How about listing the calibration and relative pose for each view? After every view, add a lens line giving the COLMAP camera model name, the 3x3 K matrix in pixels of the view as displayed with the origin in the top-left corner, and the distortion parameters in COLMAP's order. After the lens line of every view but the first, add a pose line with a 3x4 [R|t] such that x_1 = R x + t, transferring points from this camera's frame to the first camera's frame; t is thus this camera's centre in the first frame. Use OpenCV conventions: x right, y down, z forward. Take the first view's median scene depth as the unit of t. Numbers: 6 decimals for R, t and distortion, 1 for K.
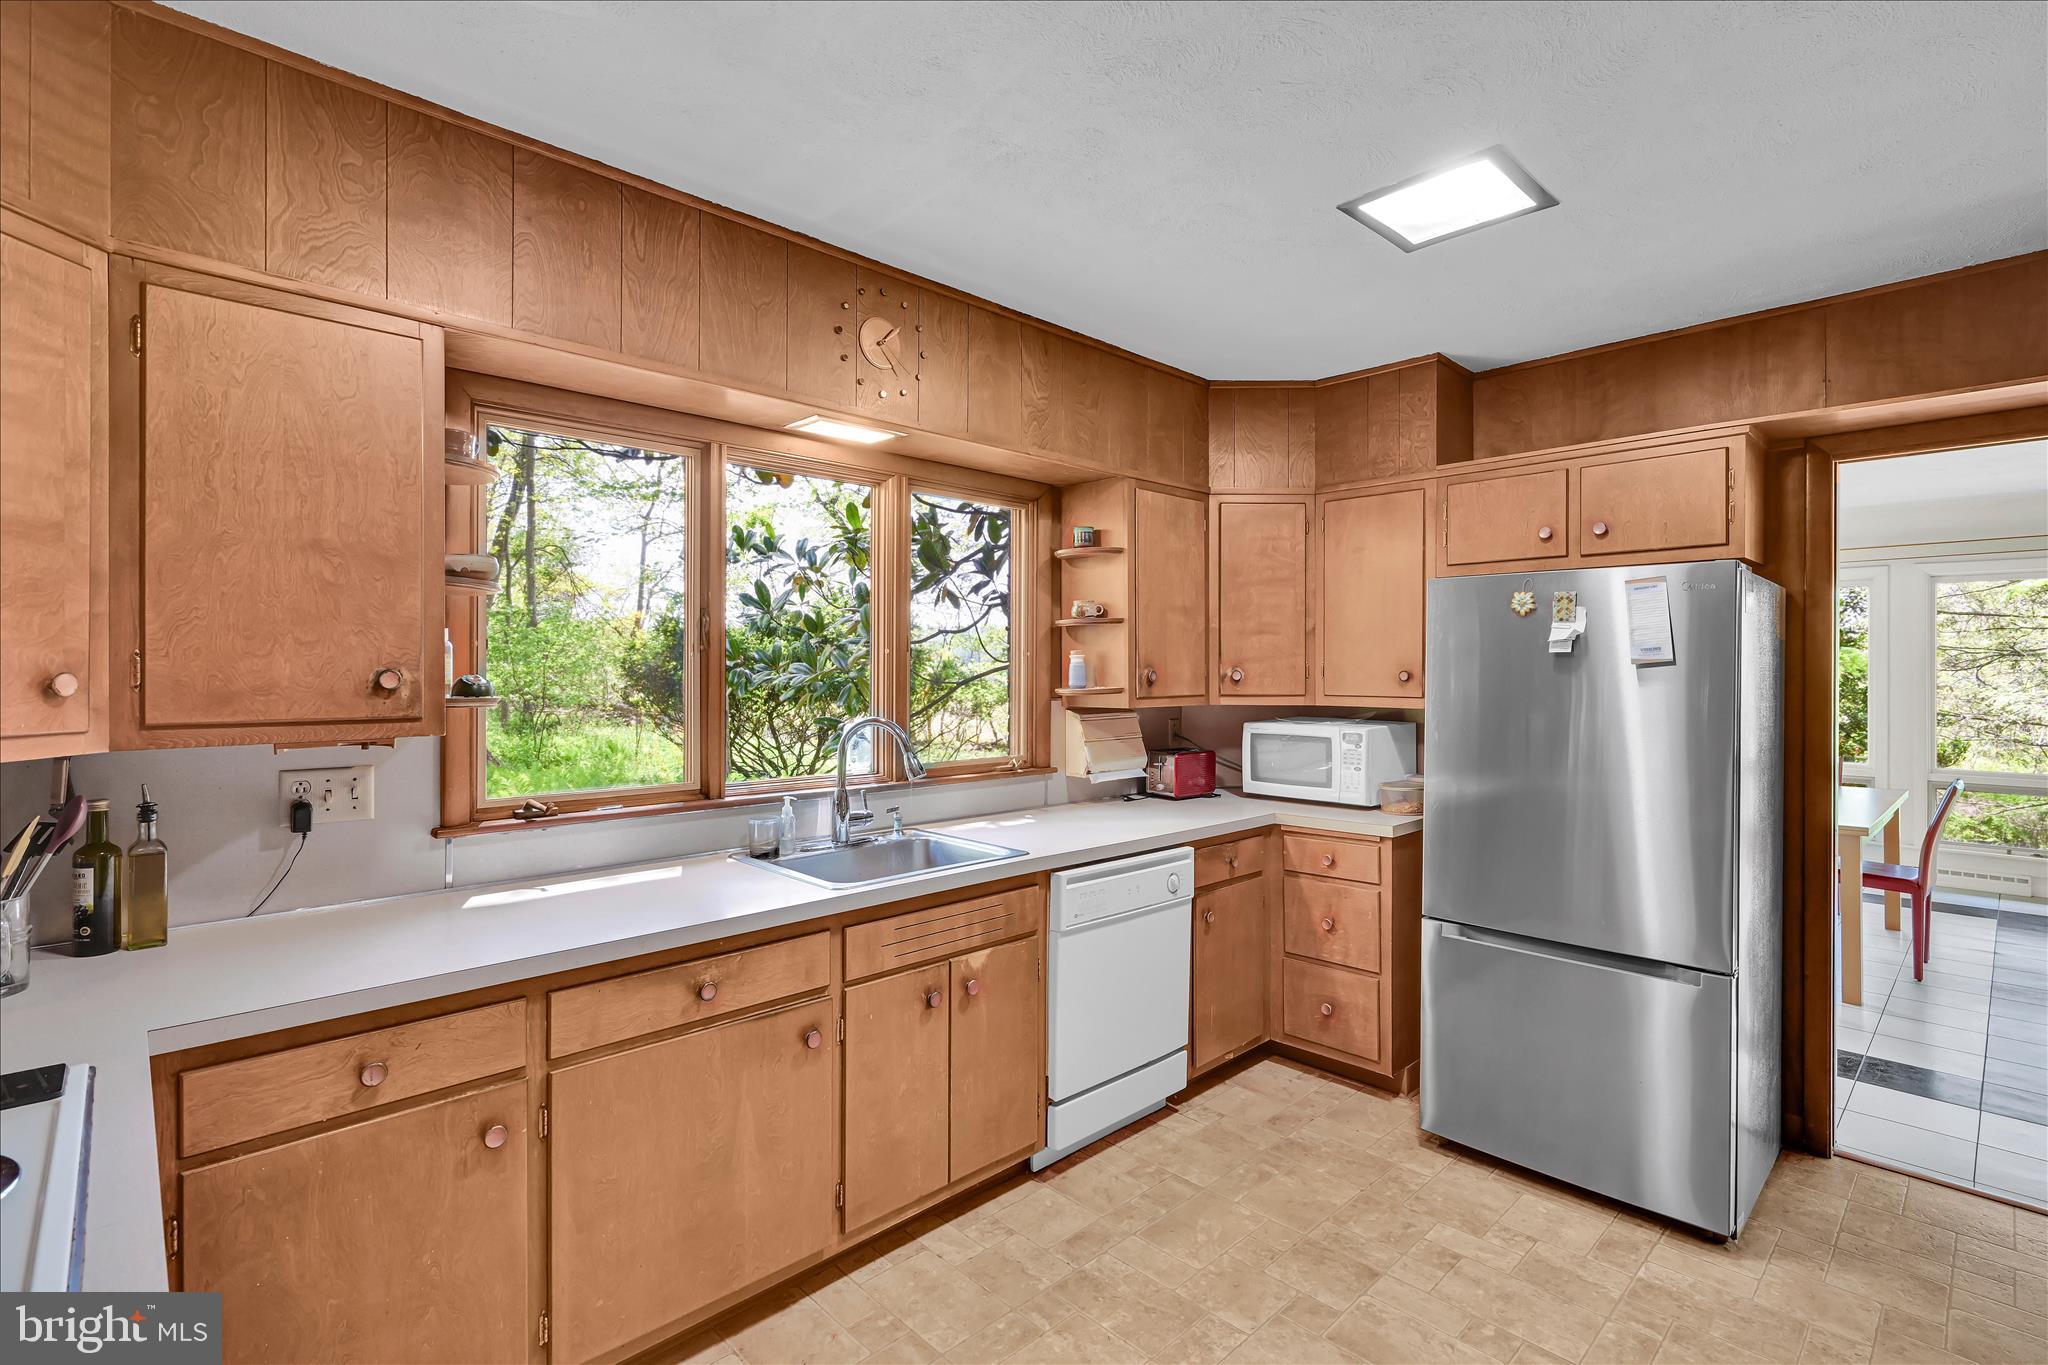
lens RADIAL K [[939.8, 0, 1025.6], [0, 939.8, 673.8], [0, 0, 1]] dist [-0.001693, -0.000496]
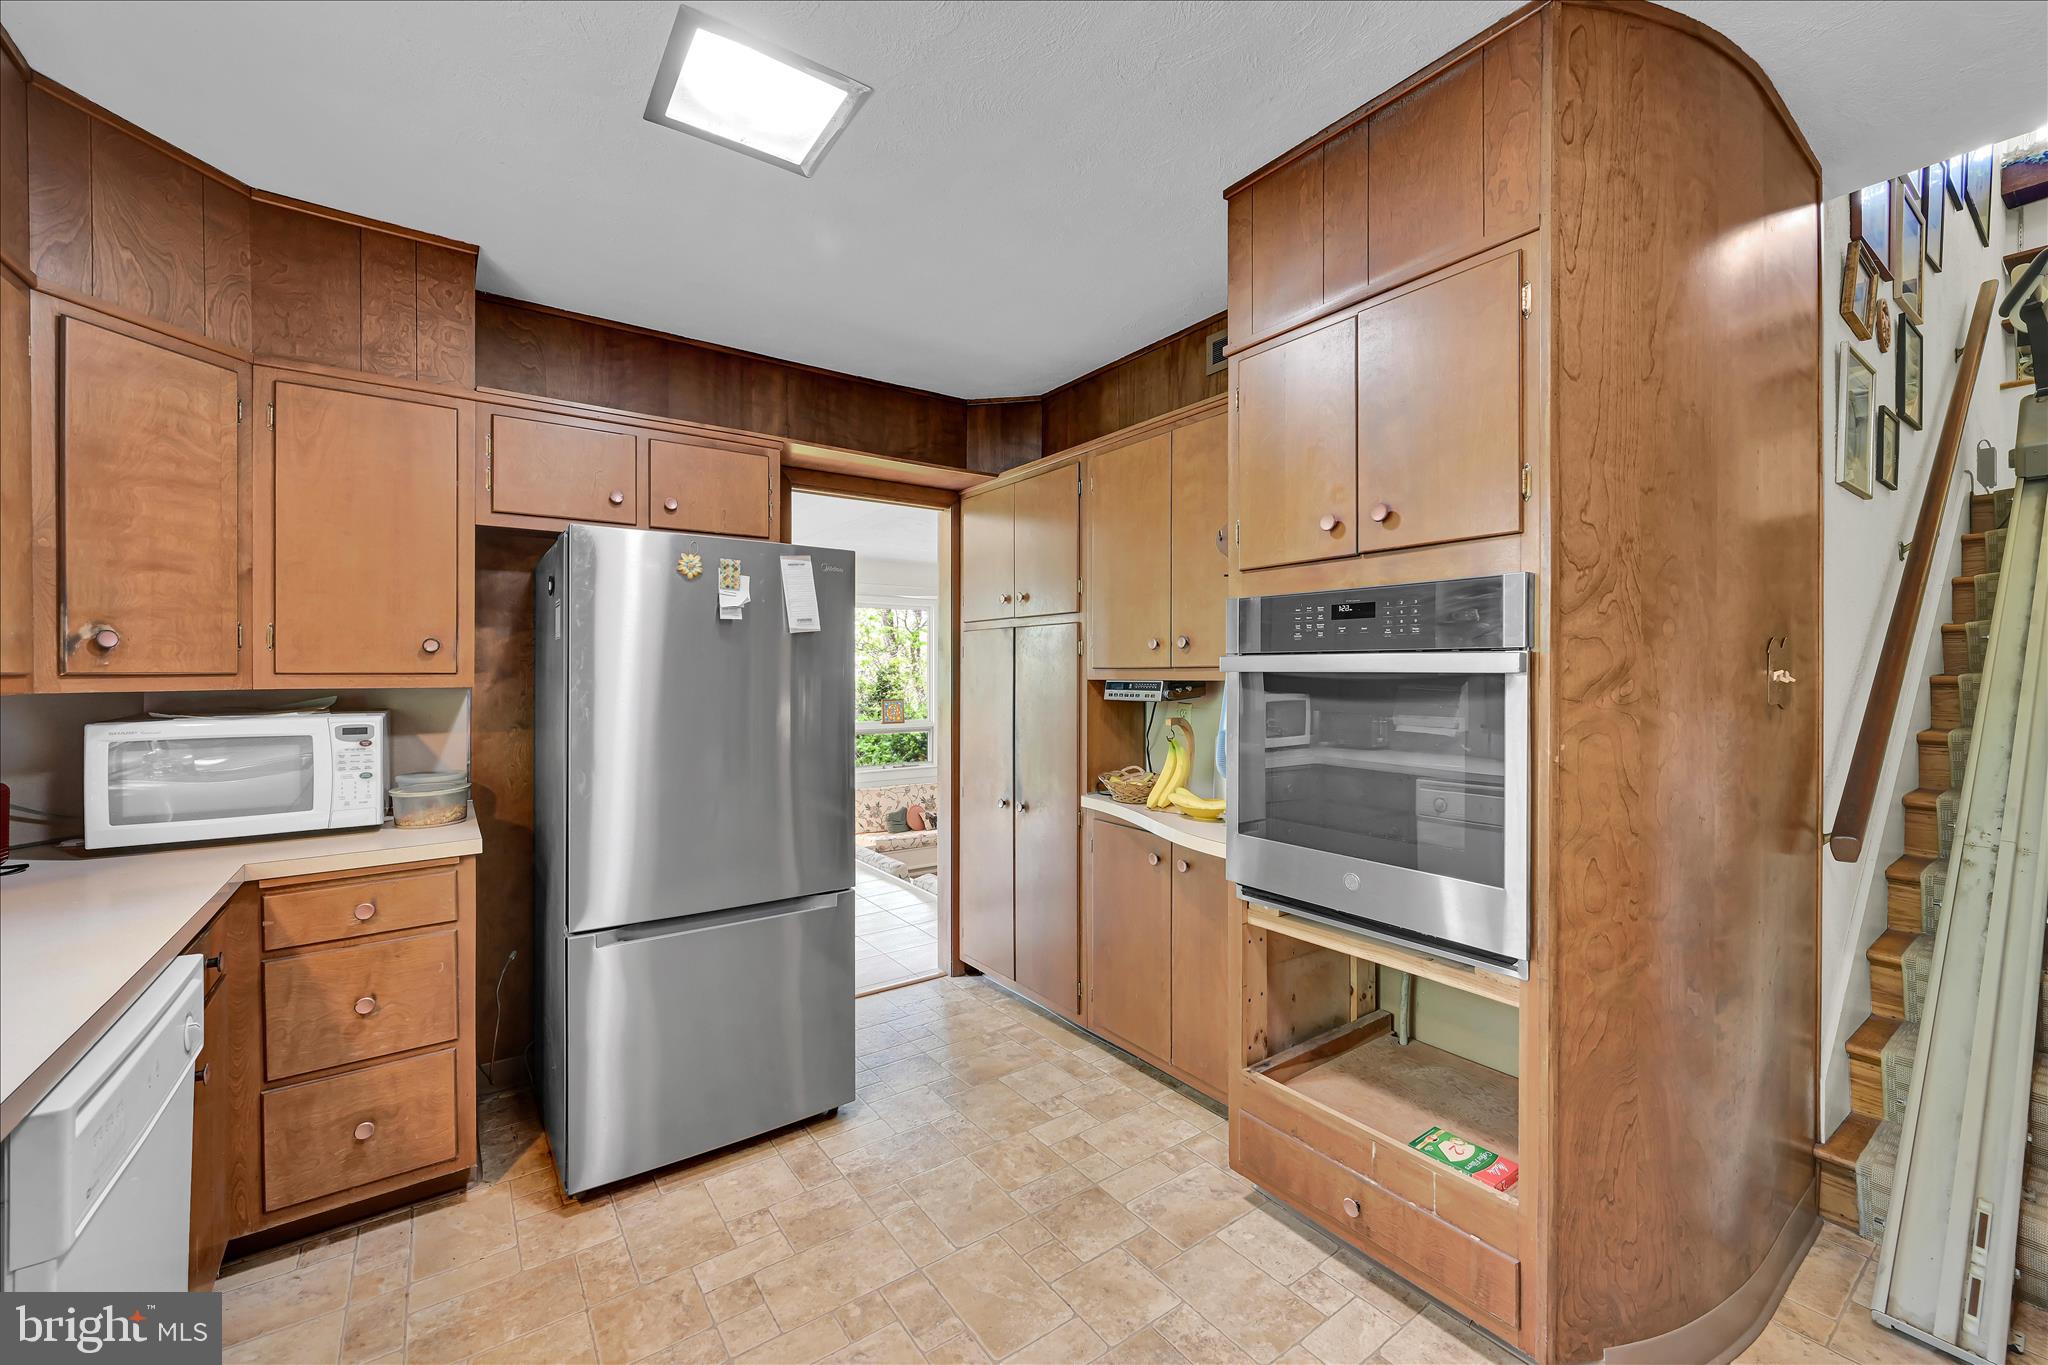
lens RADIAL K [[819.5, 0, 1016.9], [0, 819.5, 675.6], [0, 0, 1]] dist [-0.000842, -0.000161]
pose [[0.143464, -0.007084, 0.989630, -0.188018], [0.005012, 0.999967, 0.006431, 0.024618], [-0.989643, 0.004038, 0.143495, 0.426036]]
